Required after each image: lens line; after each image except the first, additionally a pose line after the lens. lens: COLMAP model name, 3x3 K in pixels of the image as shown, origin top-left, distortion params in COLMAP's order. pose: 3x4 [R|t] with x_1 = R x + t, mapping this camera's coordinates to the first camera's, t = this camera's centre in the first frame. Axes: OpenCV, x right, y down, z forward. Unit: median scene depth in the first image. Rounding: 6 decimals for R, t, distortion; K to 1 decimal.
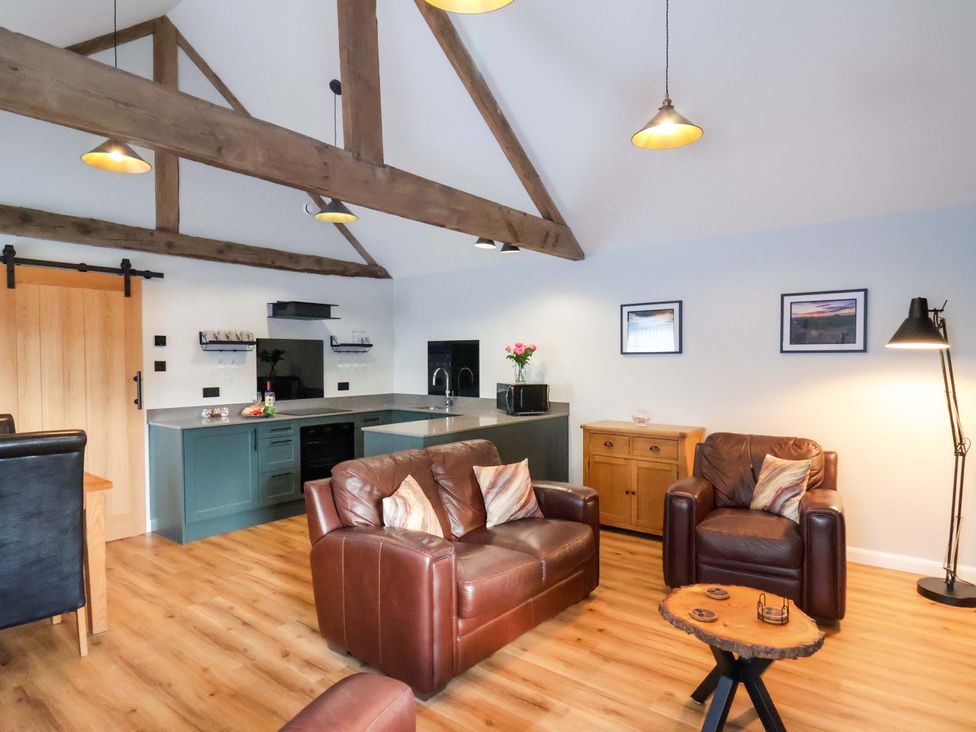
lens RADIAL K [[585.0, 0, 494.7], [0, 585.0, 368.0], [0, 0, 1]] dist [-0.009034, -0.000324]
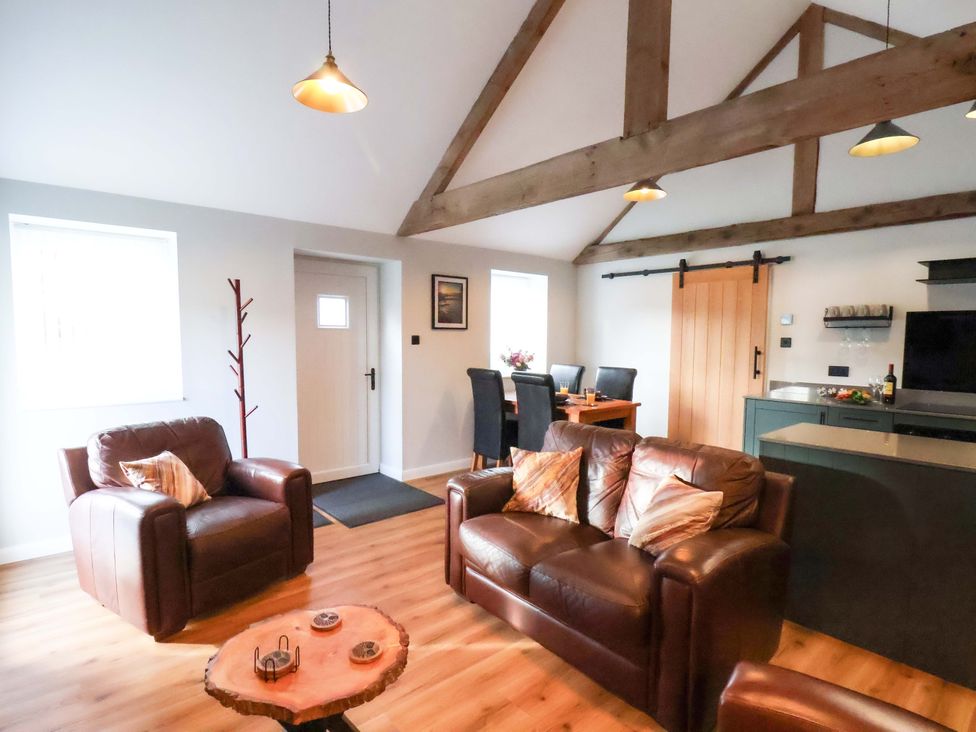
lens RADIAL K [[513.5, 0, 482.0], [0, 513.5, 369.9], [0, 0, 1]] dist [-0.003867, -0.011217]
pose [[-0.197010, 0.066038, -0.978175, 0.441643], [-0.019356, 0.997272, 0.071226, -0.008430], [0.980210, 0.032966, -0.195194, 0.579627]]
